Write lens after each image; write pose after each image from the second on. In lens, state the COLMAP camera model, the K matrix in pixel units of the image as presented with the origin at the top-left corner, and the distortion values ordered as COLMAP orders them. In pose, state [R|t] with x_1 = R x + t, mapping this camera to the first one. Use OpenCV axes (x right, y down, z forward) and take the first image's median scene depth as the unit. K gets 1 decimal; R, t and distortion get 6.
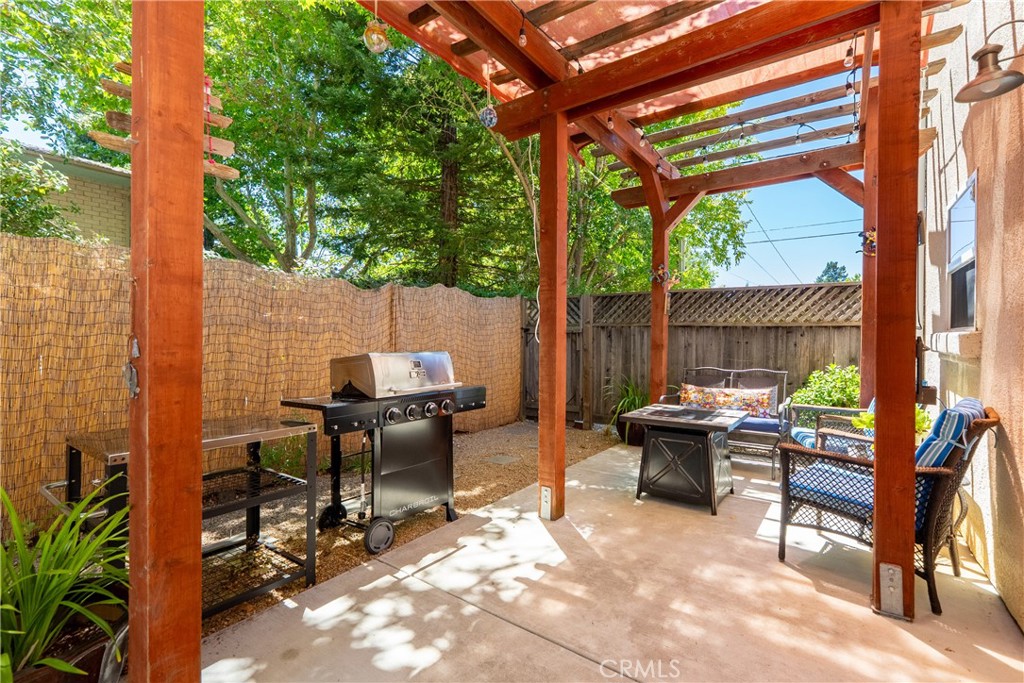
lens RADIAL K [[464.7, 0, 514.2], [0, 464.7, 337.6], [0, 0, 1]] dist [-0.001913, -0.000121]
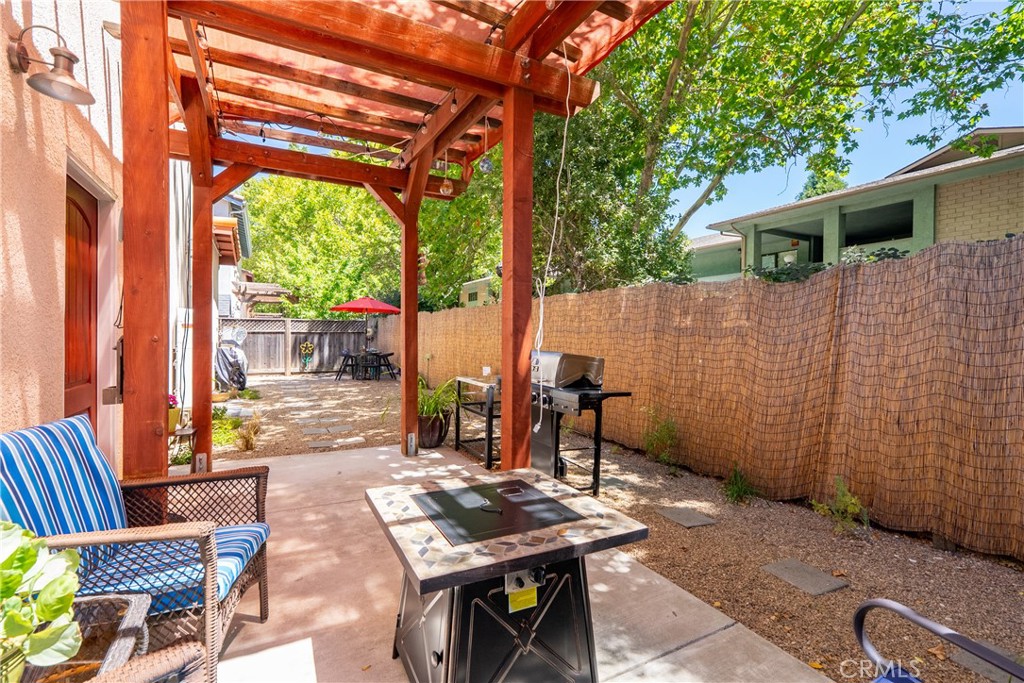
lens RADIAL K [[464.7, 0, 510.3], [0, 464.7, 340.7], [0, 0, 1]] dist [-0.001913, -0.000121]
pose [[-0.447696, 0.005310, -0.894170, 1.052325], [-0.009099, 0.999904, 0.010494, -0.013354], [0.894140, 0.012834, -0.447604, 1.644250]]
